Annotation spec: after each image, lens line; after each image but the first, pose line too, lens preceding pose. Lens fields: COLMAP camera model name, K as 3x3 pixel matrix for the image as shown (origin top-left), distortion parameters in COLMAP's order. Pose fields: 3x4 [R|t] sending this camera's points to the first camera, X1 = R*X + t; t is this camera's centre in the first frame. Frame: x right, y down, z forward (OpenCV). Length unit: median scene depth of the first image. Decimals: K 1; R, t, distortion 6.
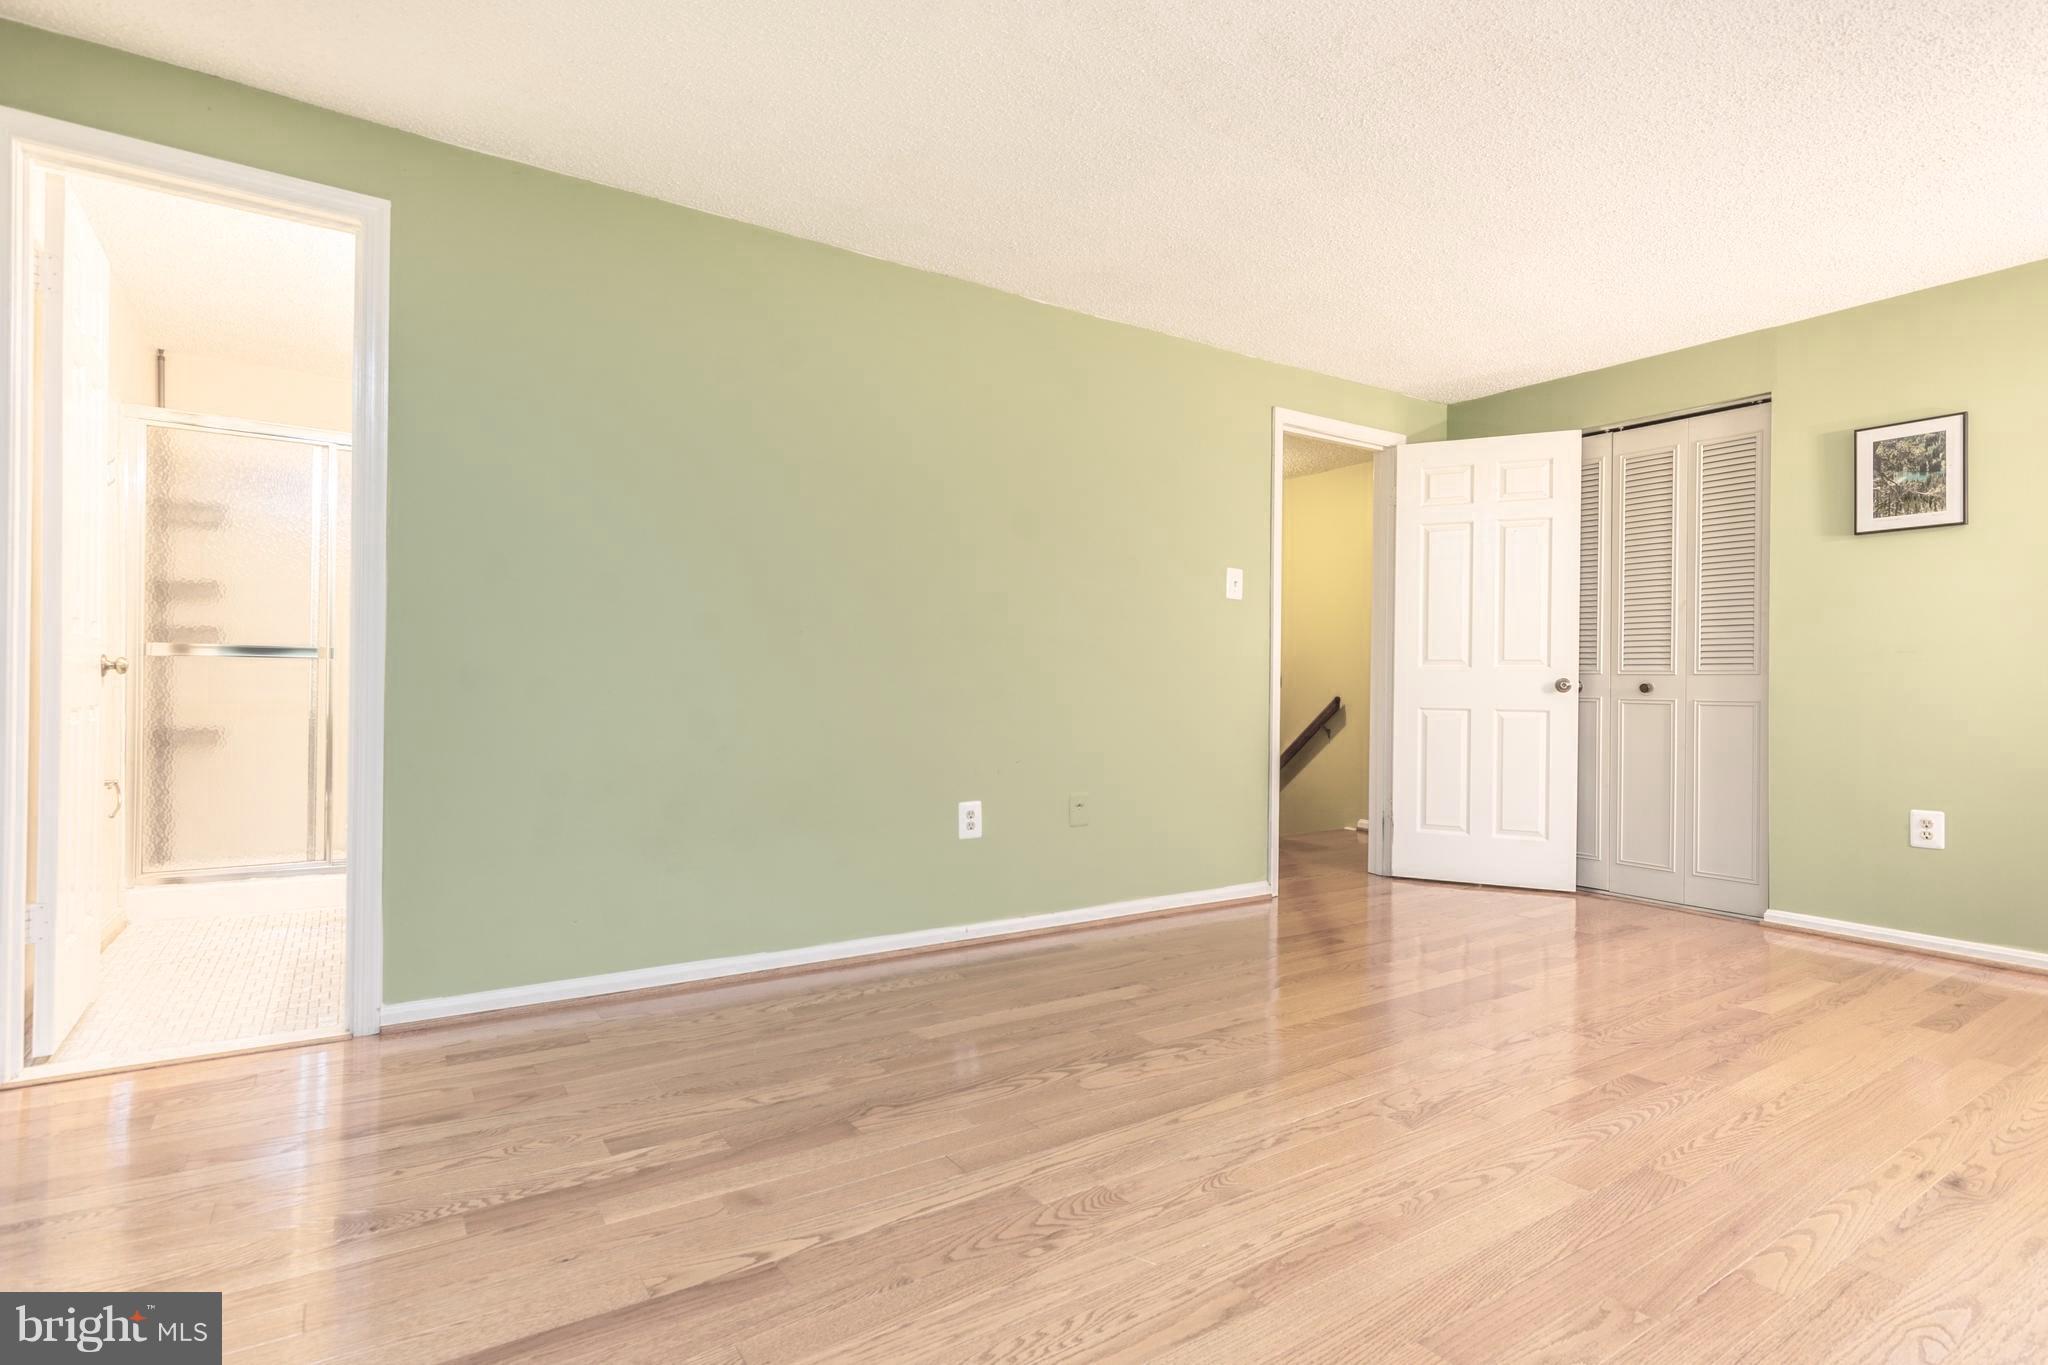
lens RADIAL K [[996.0, 0, 1022.2], [0, 996.0, 679.6], [0, 0, 1]] dist [0.000539, 0.000461]
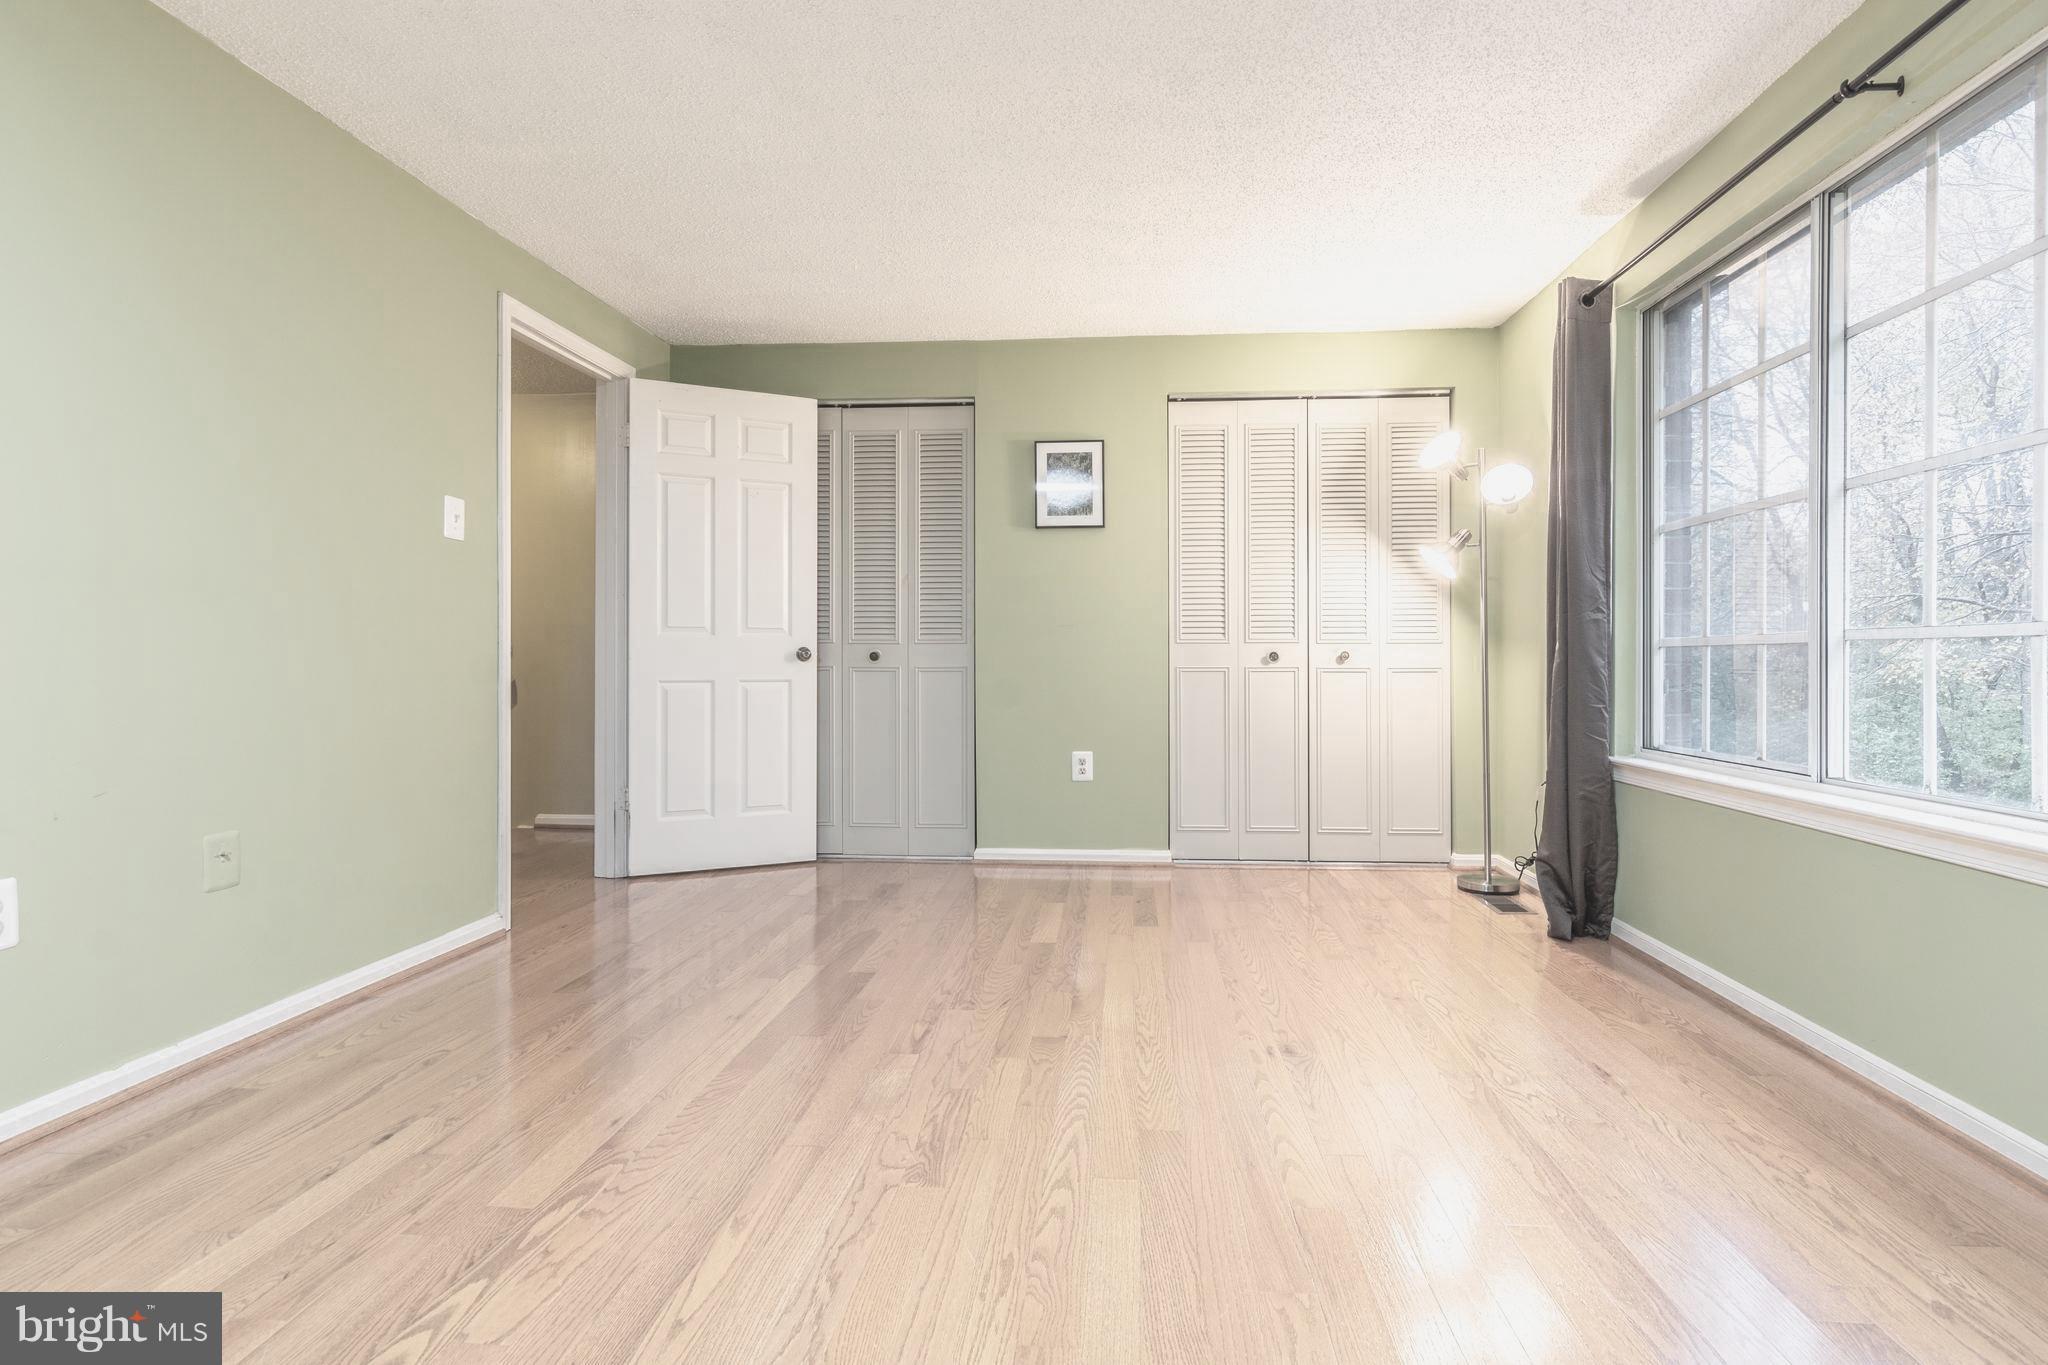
lens RADIAL K [[1011.7, 0, 1044.1], [0, 1011.7, 653.2], [0, 0, 1]] dist [-0.003274, -0.001155]
pose [[0.618128, -0.004578, 0.786064, -0.114658], [0.002615, 0.999989, 0.003767, 0.001869], [-0.786073, -0.000273, 0.618133, 0.218127]]
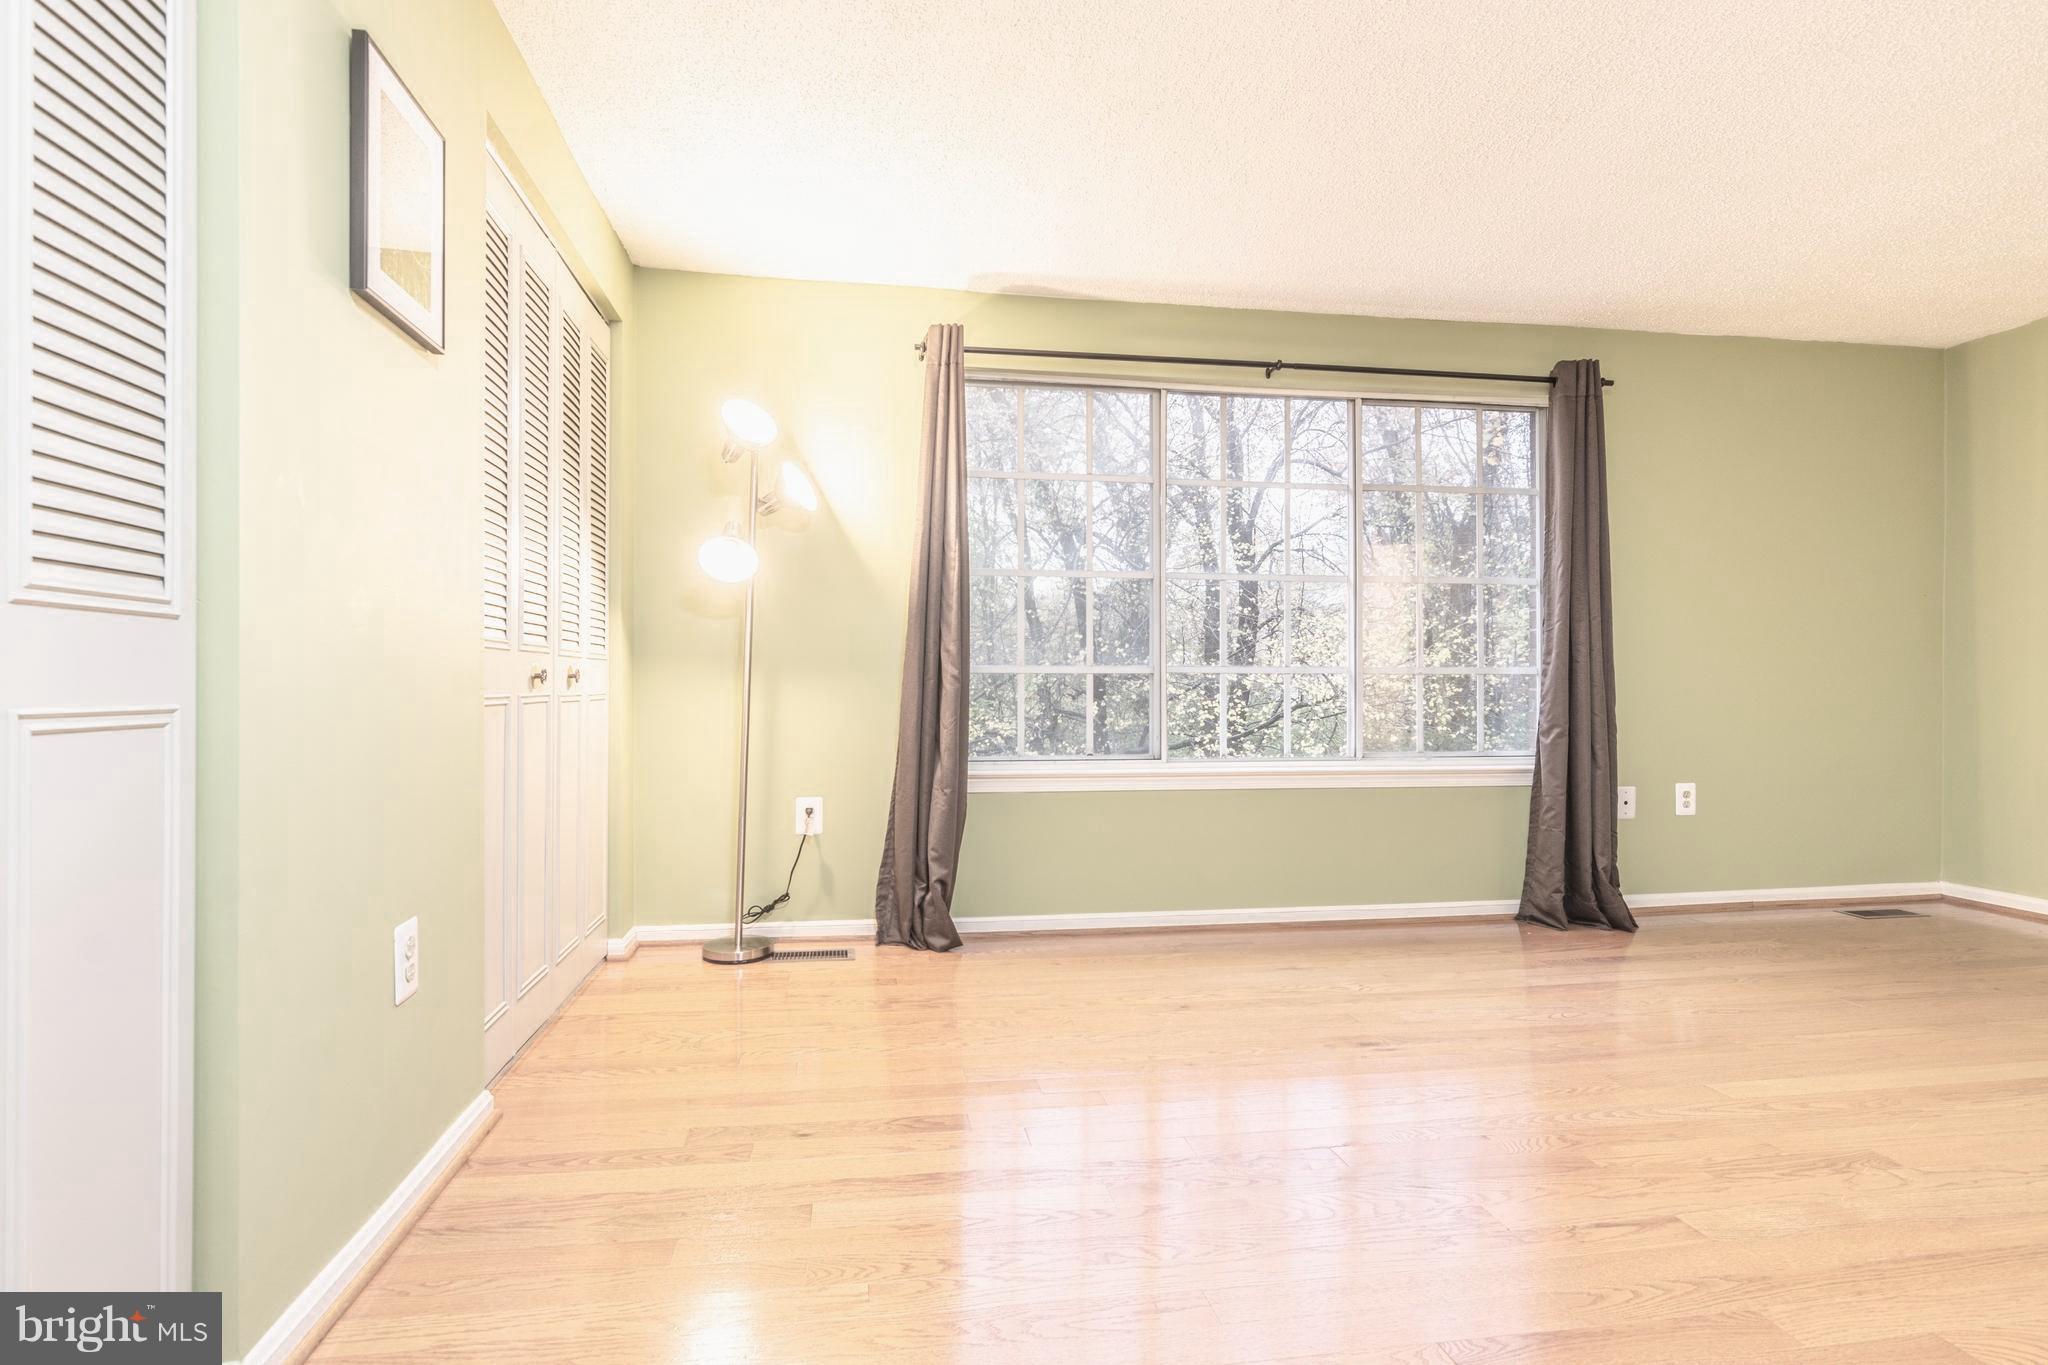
lens RADIAL K [[996.0, 0, 1022.2], [0, 996.0, 679.6], [0, 0, 1]] dist [0.000539, 0.000461]
pose [[-0.907562, -0.009073, 0.419819, 0.385249], [-0.013043, 0.999893, -0.006587, 0.011831], [-0.419715, -0.011454, -0.907584, 1.162293]]
